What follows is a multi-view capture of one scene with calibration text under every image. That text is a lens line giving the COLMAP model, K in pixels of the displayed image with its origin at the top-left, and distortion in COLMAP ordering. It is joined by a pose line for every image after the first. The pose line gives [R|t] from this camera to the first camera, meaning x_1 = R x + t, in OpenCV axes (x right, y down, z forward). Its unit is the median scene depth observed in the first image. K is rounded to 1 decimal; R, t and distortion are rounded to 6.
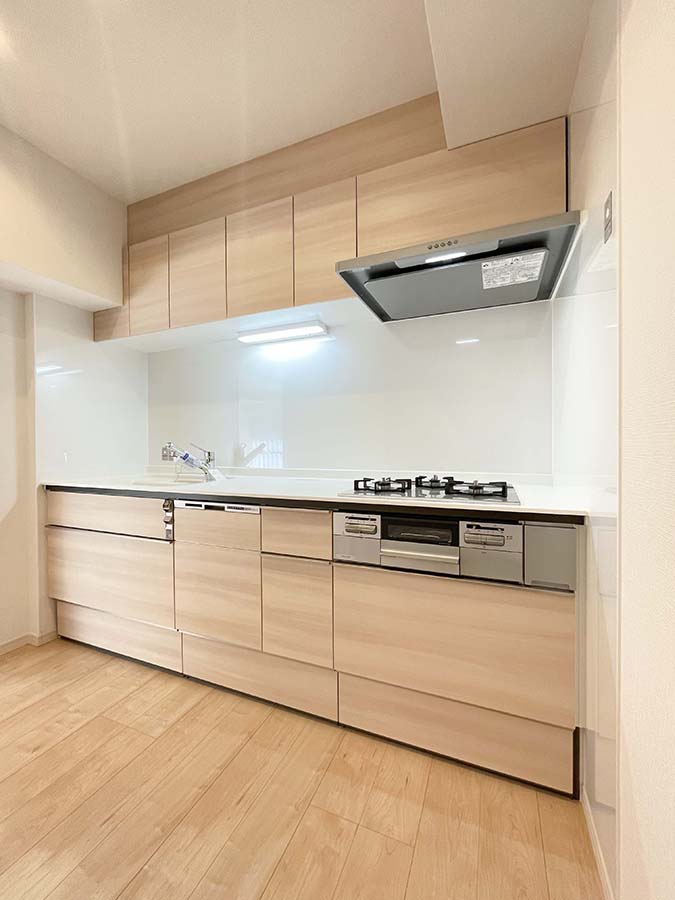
lens RADIAL K [[370.9, 0, 337.5], [0, 370.9, 450.0], [0, 0, 1]] dist [-0.001673, -0.000137]
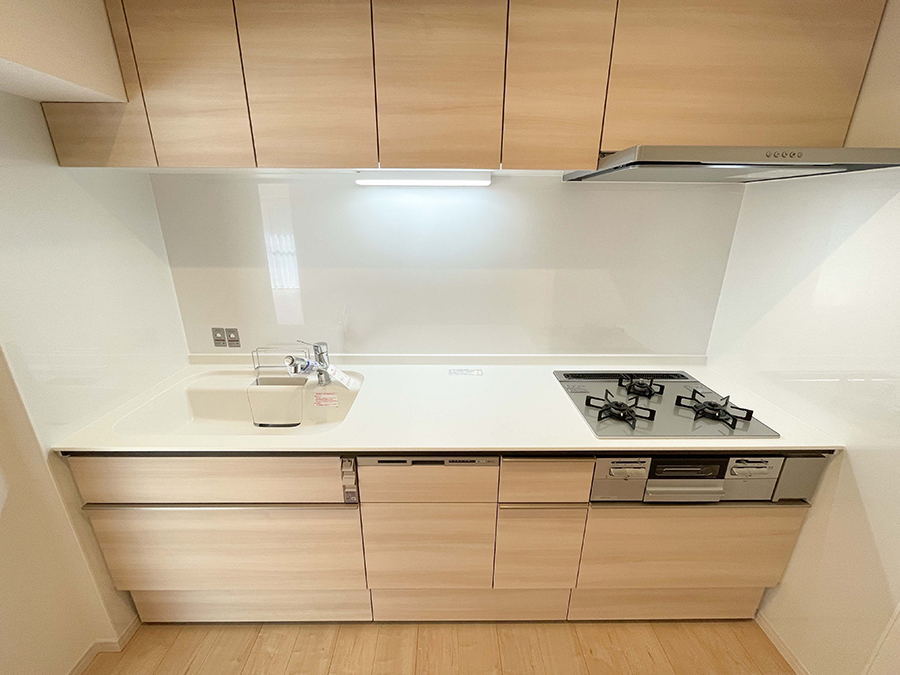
lens RADIAL K [[370.9, 0, 450.0], [0, 370.9, 337.5], [0, 0, 1]] dist [-0.001673, -0.000137]
pose [[0.915844, -0.115606, 0.384532, -0.543124], [-0.005853, 0.953712, 0.300664, -0.316373], [-0.401492, -0.277612, 0.872775, 0.372678]]
